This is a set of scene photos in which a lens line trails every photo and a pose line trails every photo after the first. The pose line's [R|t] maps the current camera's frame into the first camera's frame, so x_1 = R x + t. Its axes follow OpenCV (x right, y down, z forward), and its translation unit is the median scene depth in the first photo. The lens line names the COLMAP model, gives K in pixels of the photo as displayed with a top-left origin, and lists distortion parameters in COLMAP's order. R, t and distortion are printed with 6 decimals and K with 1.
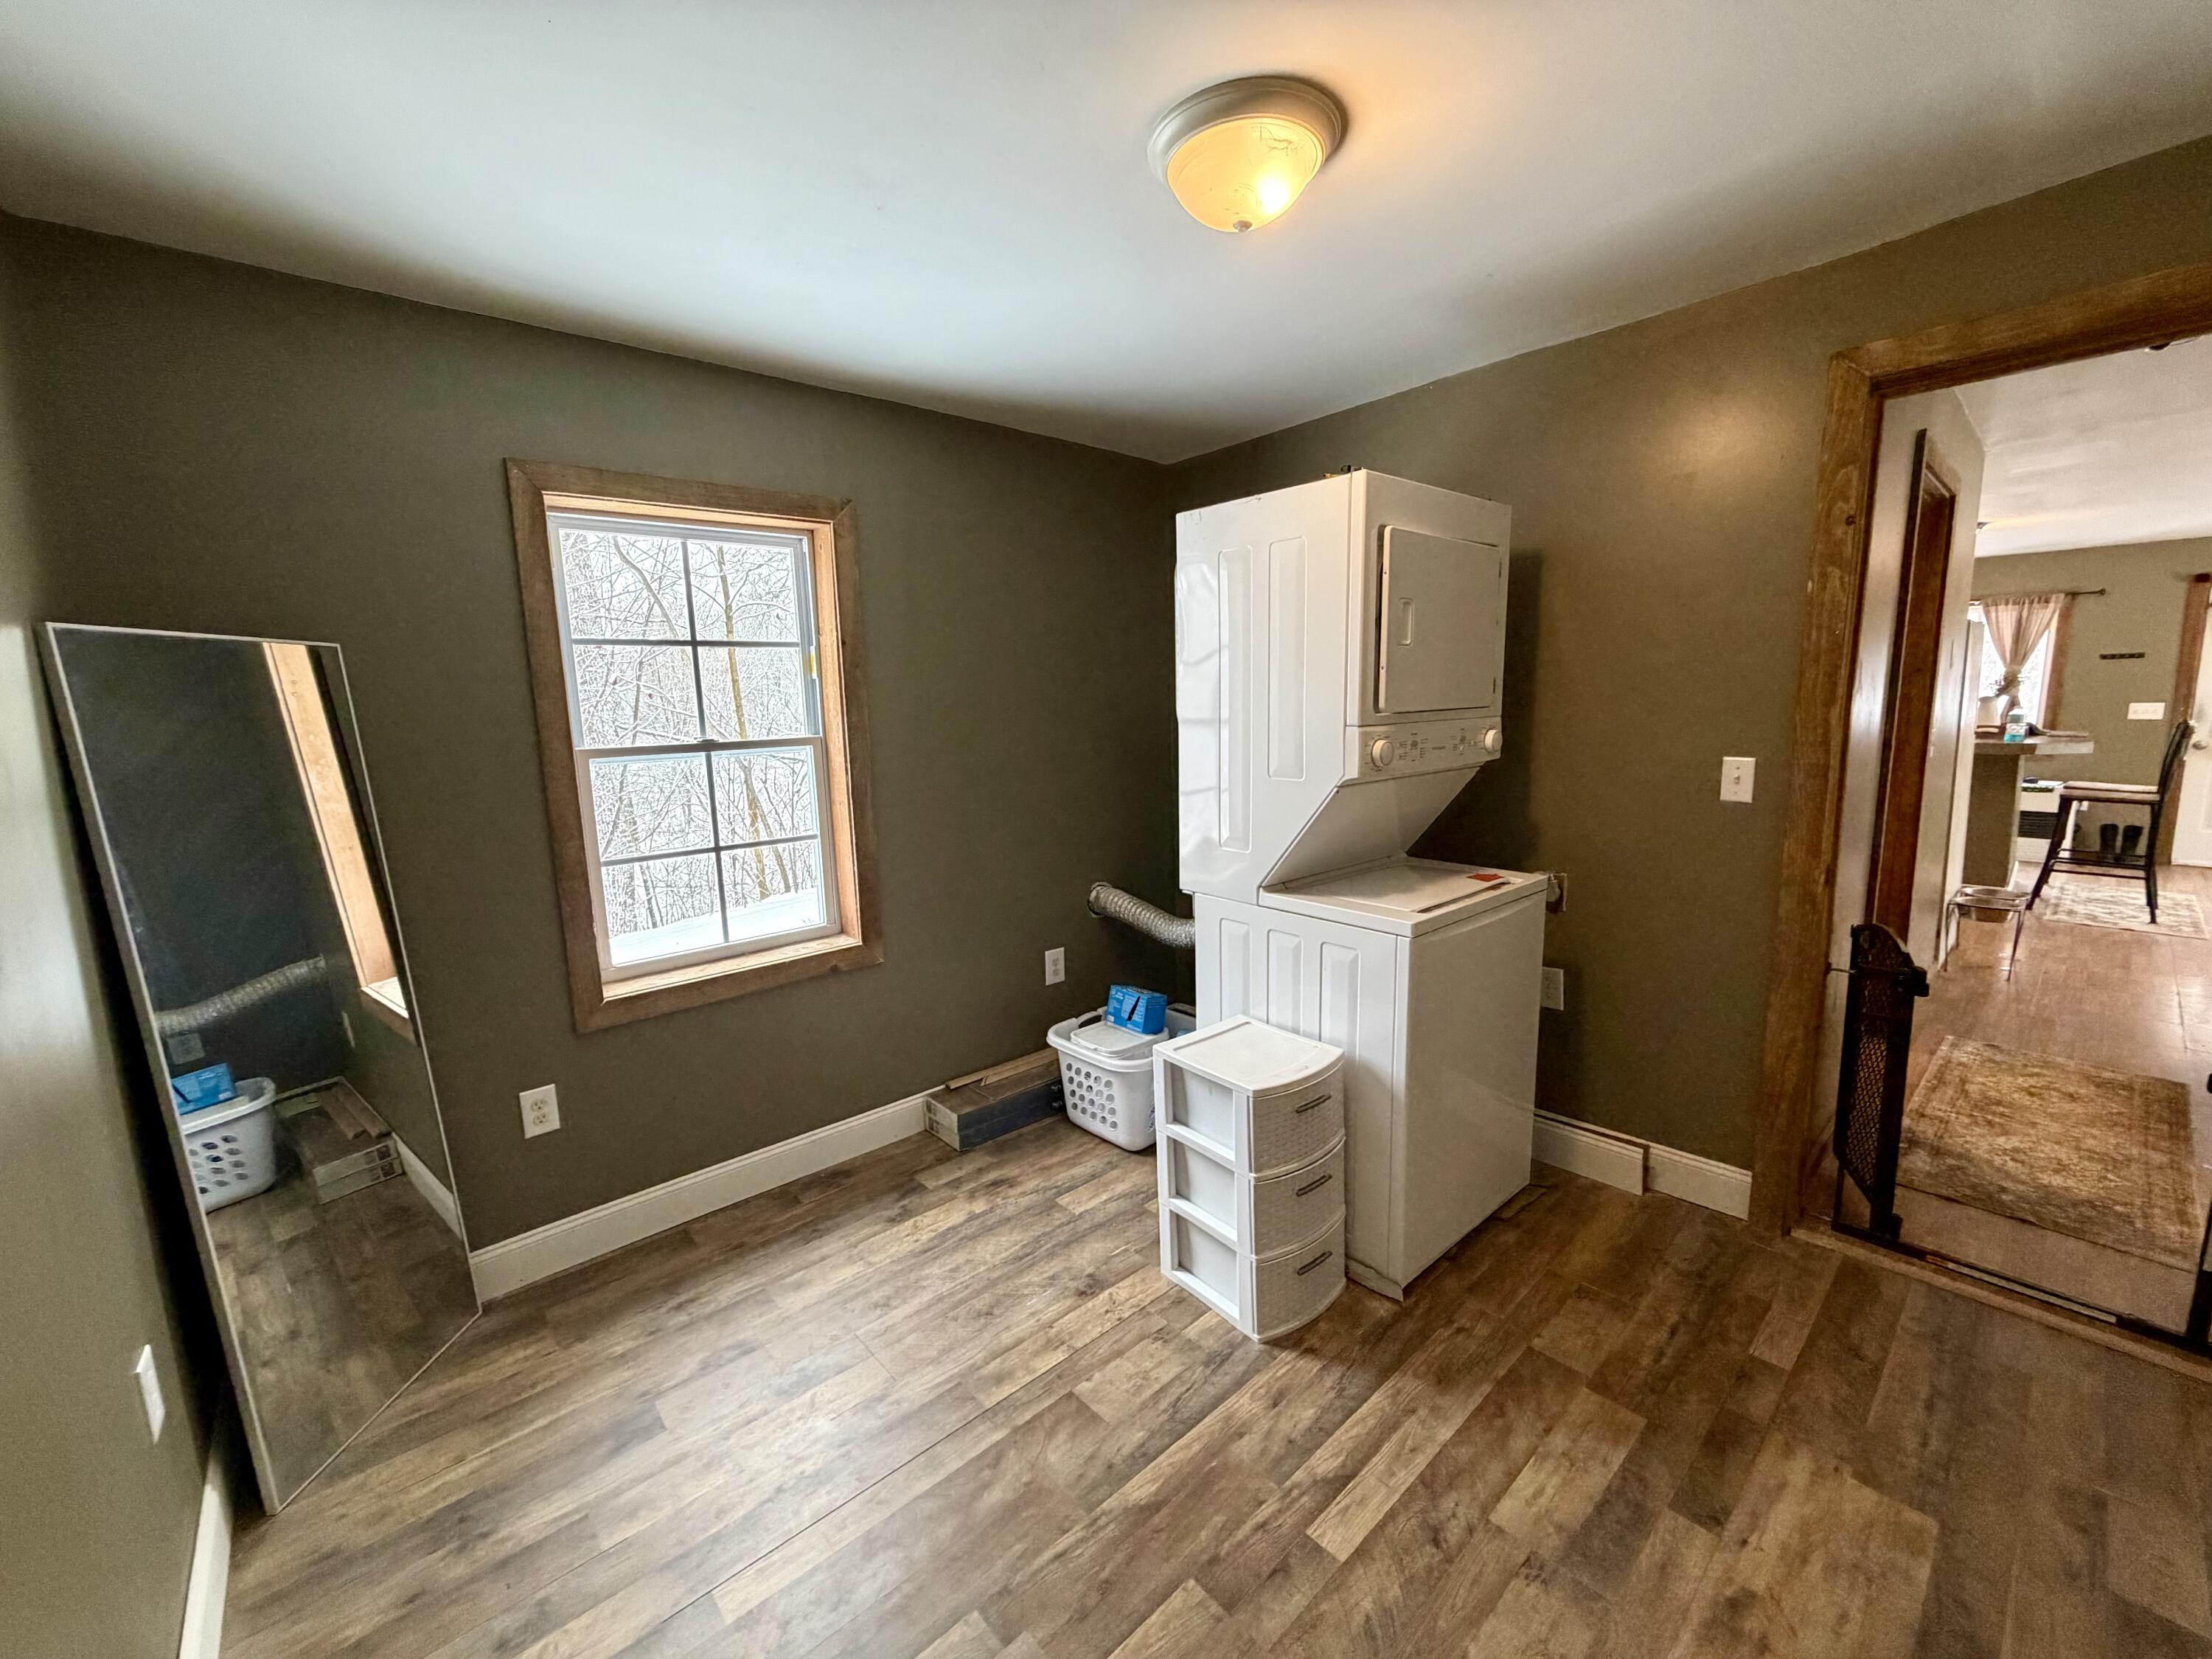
lens RADIAL K [[880.8, 0, 1101.3], [0, 880.8, 819.7], [0, 0, 1]] dist [0.000041, 0.000310]
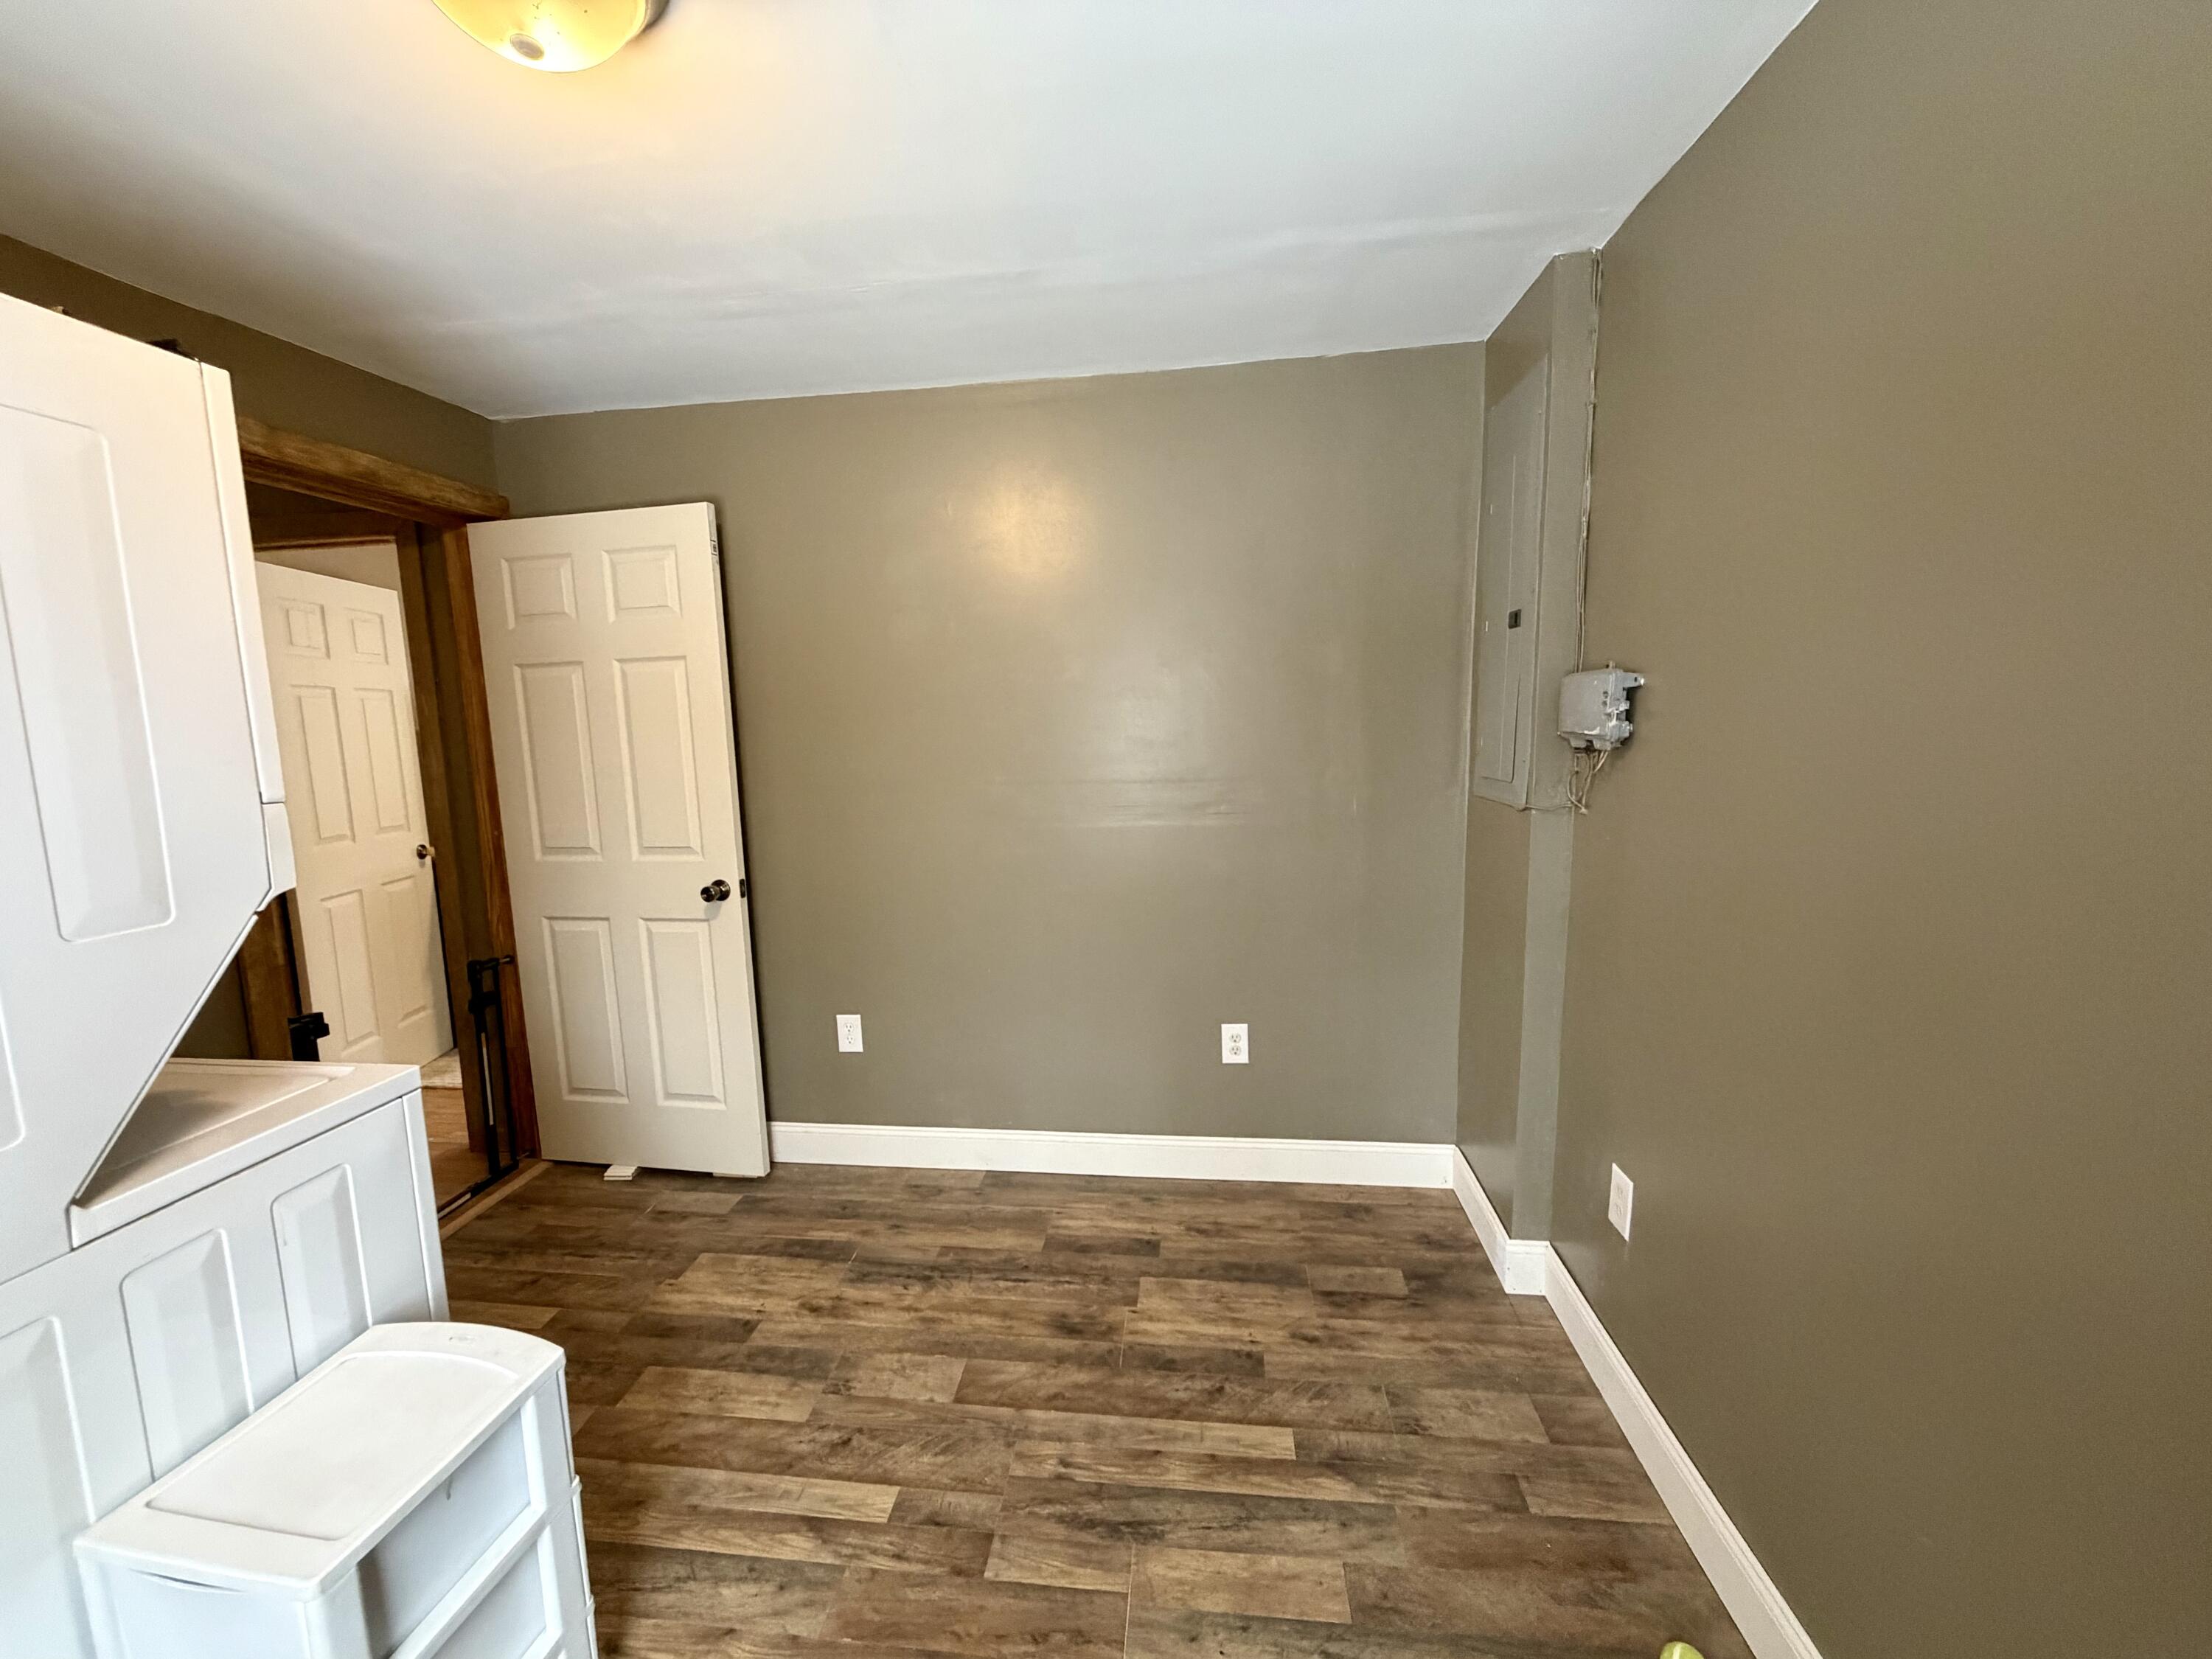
lens RADIAL K [[880.8, 0, 1100.0], [0, 880.8, 837.1], [0, 0, 1]] dist [0.000041, 0.000310]
pose [[-0.668903, -0.055434, 0.741280, -0.632158], [0.150181, 0.966574, 0.207800, -0.150908], [-0.728021, 0.250324, -0.638219, 1.206875]]
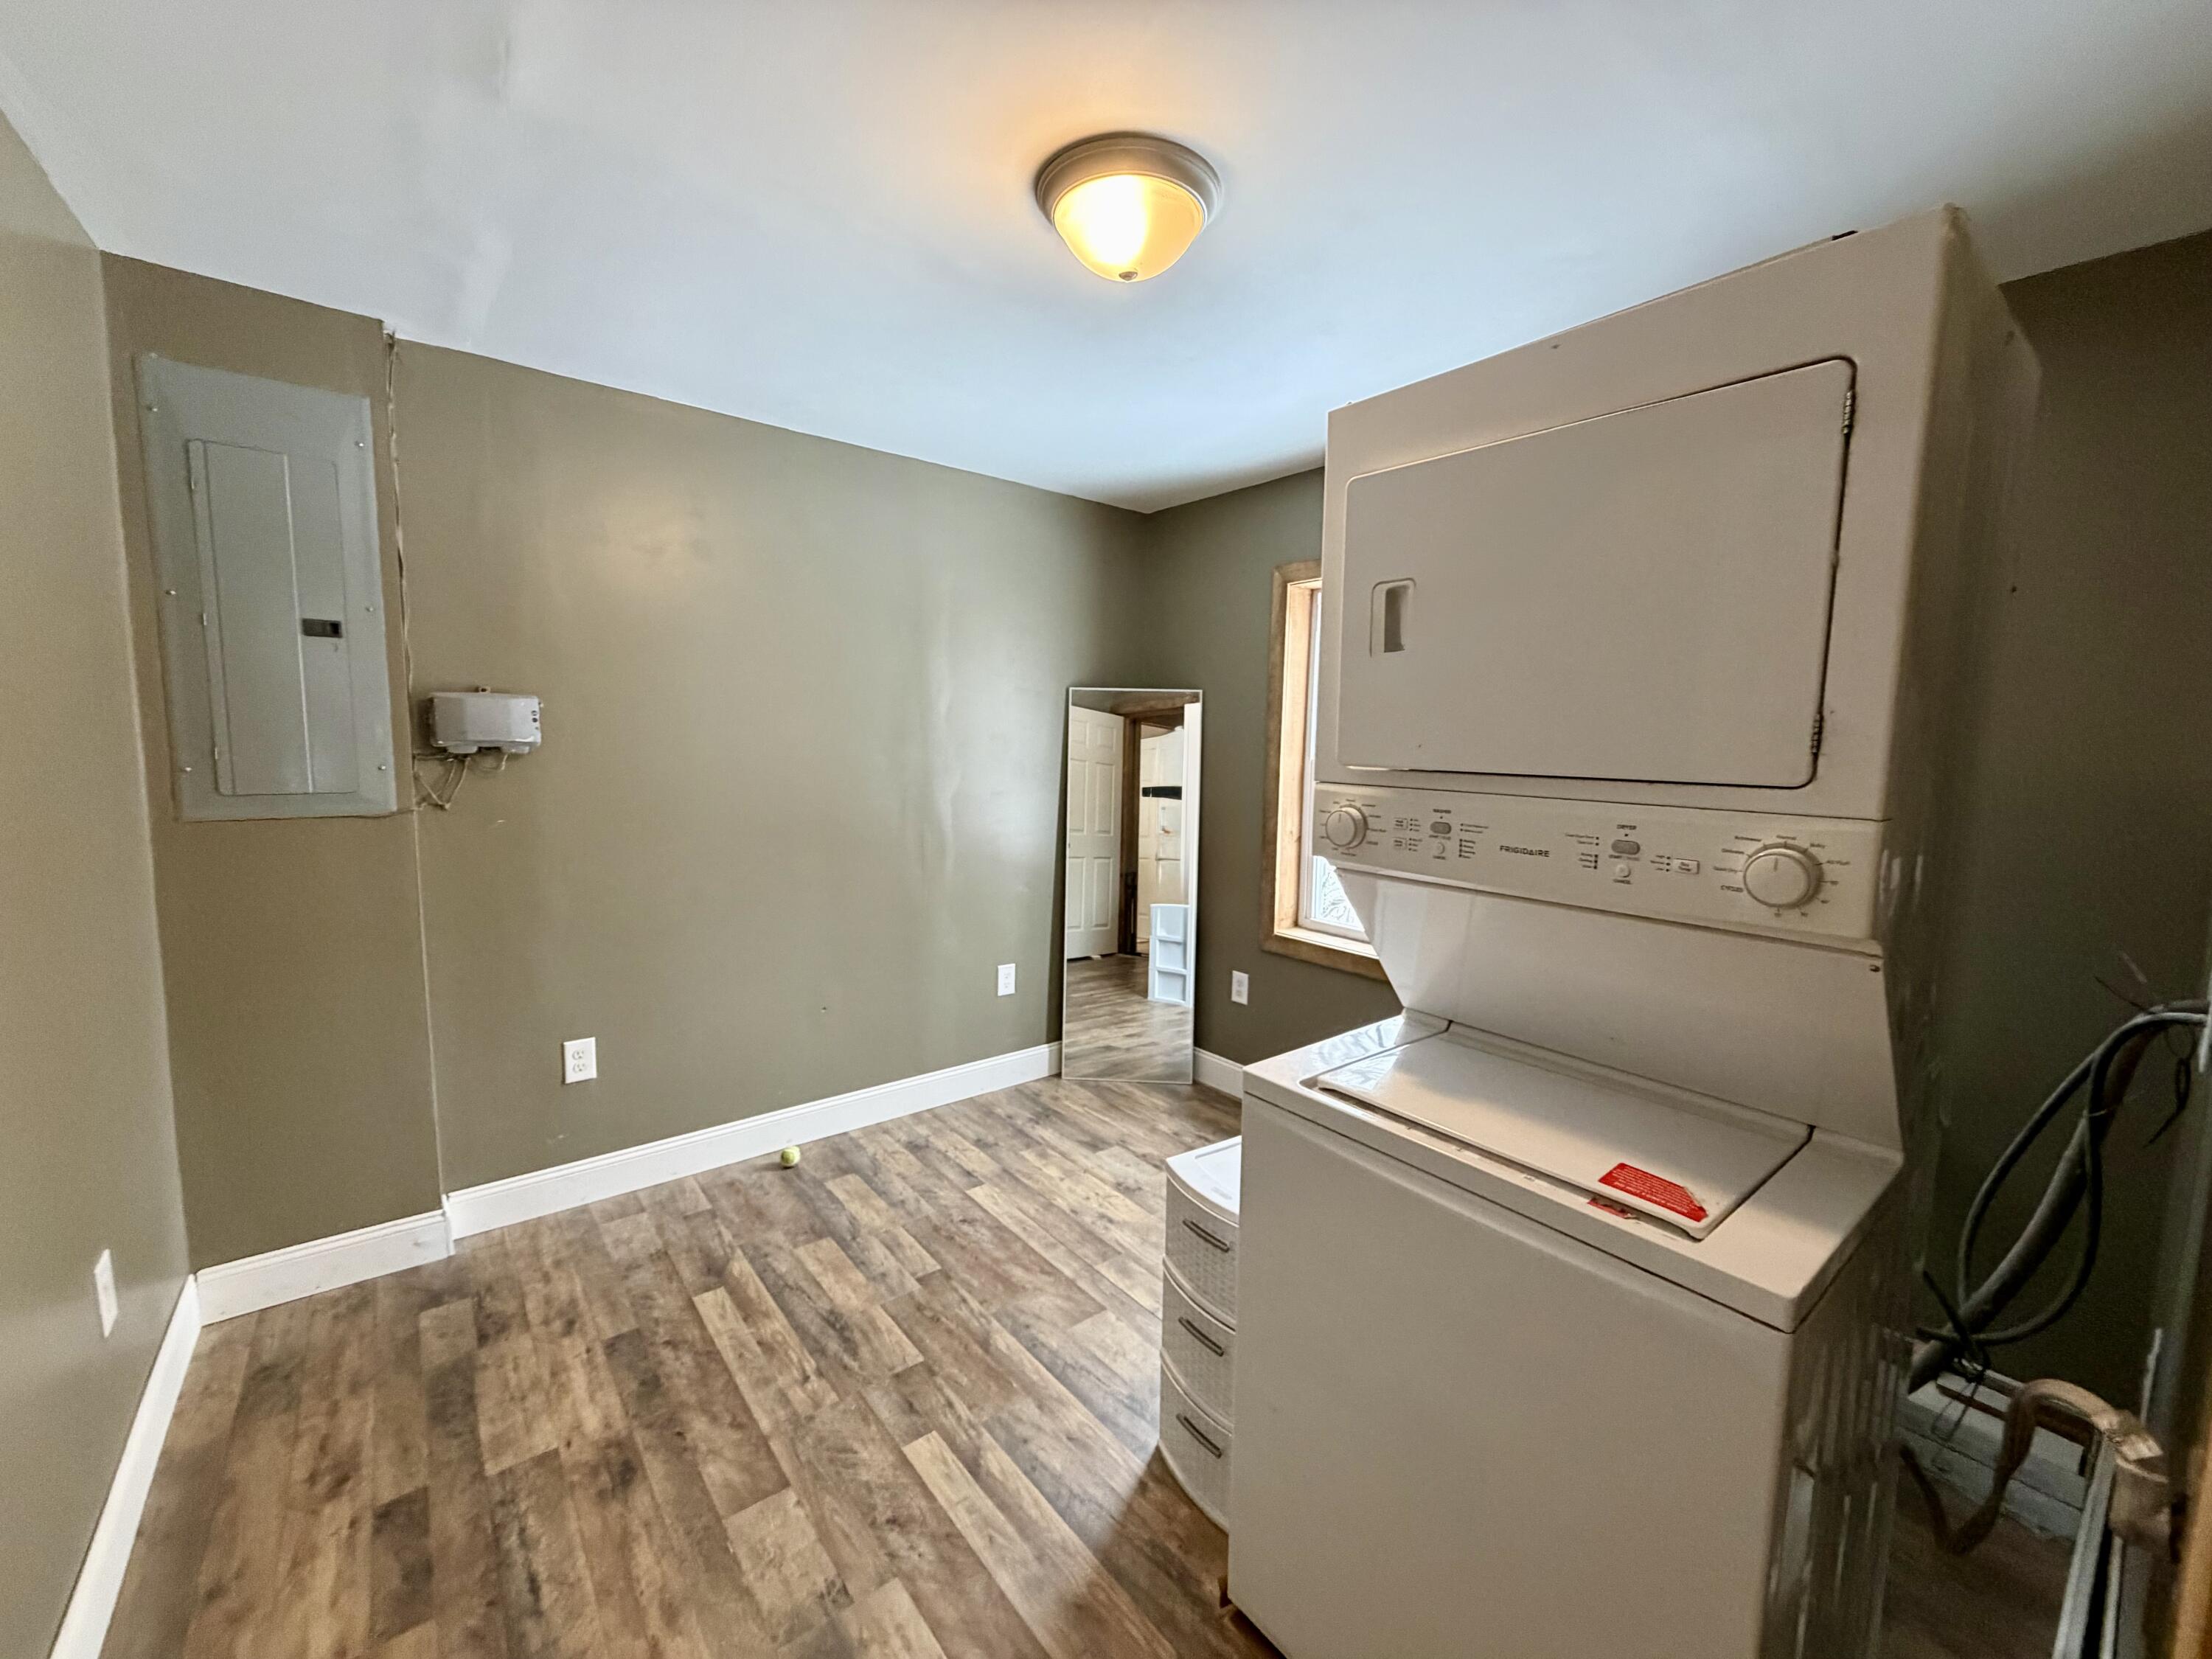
lens RADIAL K [[880.8, 0, 1105.3], [0, 880.8, 830.1], [0, 0, 1]] dist [0.000041, 0.000310]
pose [[-0.038056, 0.139500, -0.989491, 1.208986], [-0.153509, 0.977638, 0.143733, -0.175022], [0.987414, 0.157366, -0.015791, 1.053975]]
